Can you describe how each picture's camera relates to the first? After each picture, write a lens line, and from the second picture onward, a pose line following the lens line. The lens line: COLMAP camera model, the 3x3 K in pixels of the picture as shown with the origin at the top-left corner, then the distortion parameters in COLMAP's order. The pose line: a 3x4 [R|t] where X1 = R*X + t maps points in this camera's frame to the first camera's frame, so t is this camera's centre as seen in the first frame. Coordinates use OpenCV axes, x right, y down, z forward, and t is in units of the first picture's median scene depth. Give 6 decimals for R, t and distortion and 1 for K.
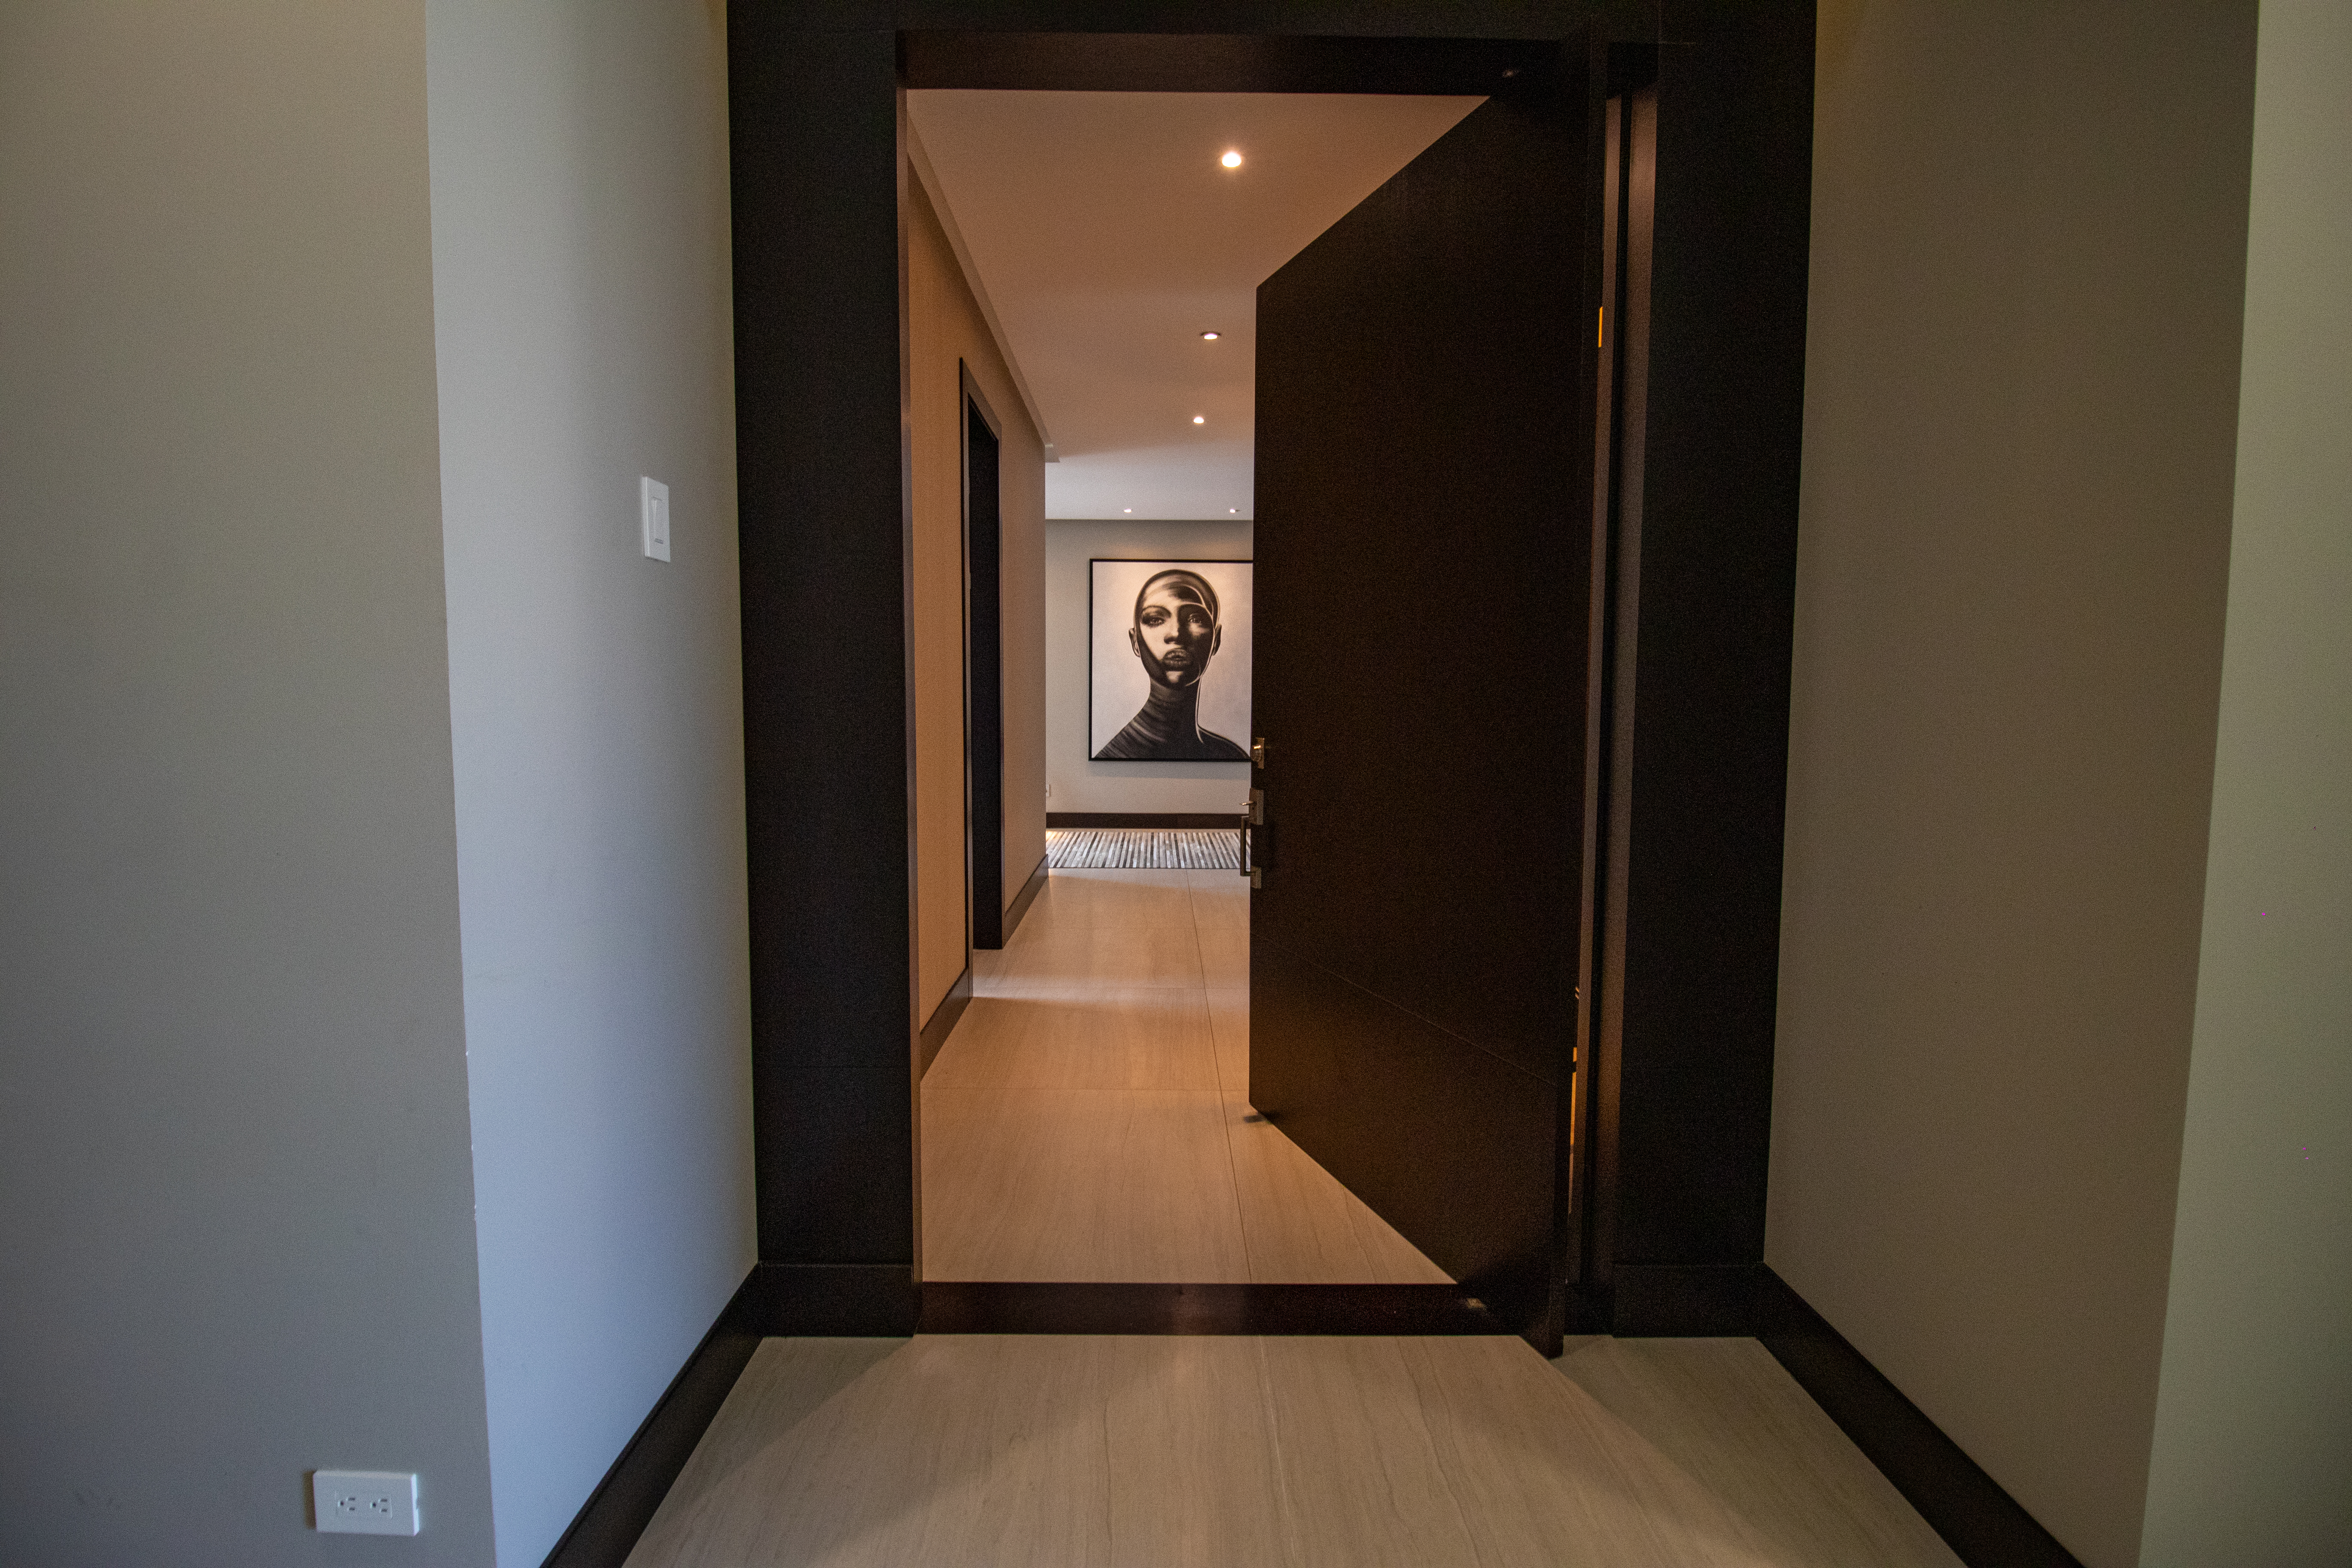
lens RADIAL K [[1093.3, 0, 1169.1], [0, 1093.3, 787.6], [0, 0, 1]] dist [-0.007945, -0.005081]
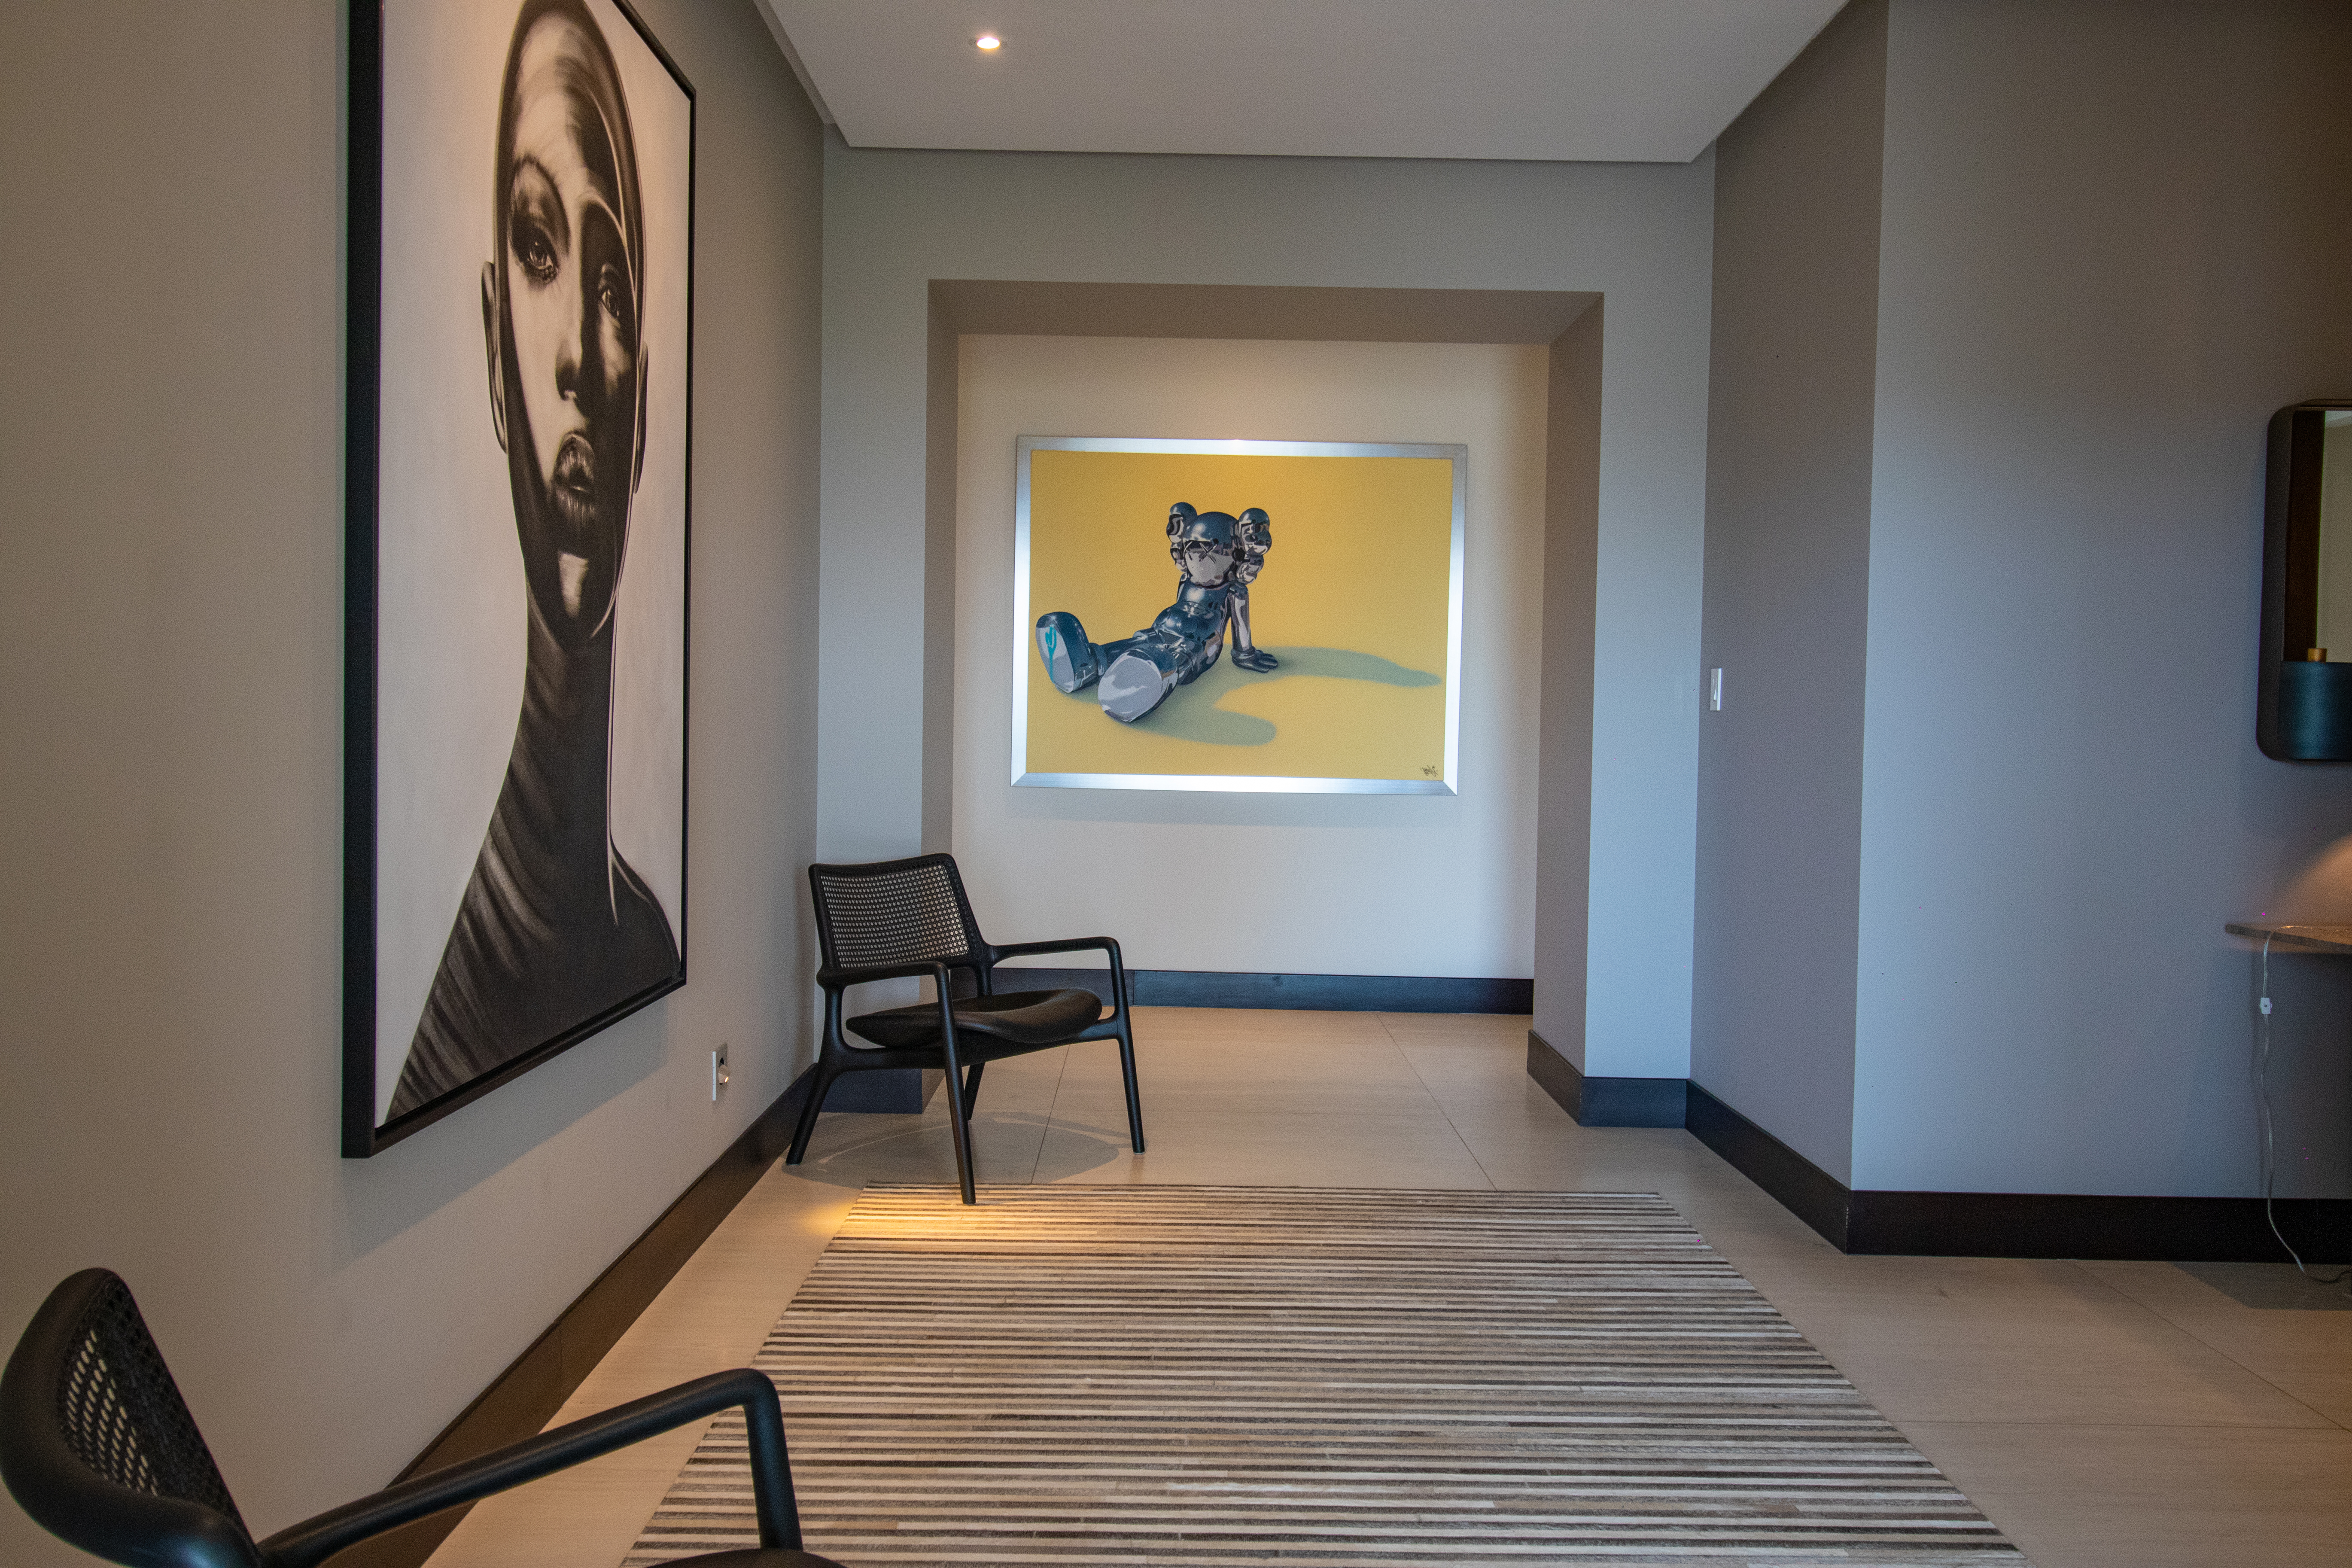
lens RADIAL K [[1853.2, 0, 1170.8], [0, 1853.2, 768.5], [0, 0, 1]] dist [0.013991, 0.007528]
pose [[-0.000818, -0.038882, 0.999243, -0.308240], [0.064423, 0.997166, 0.038854, -0.076689], [-0.997922, 0.064406, 0.001689, 0.905540]]
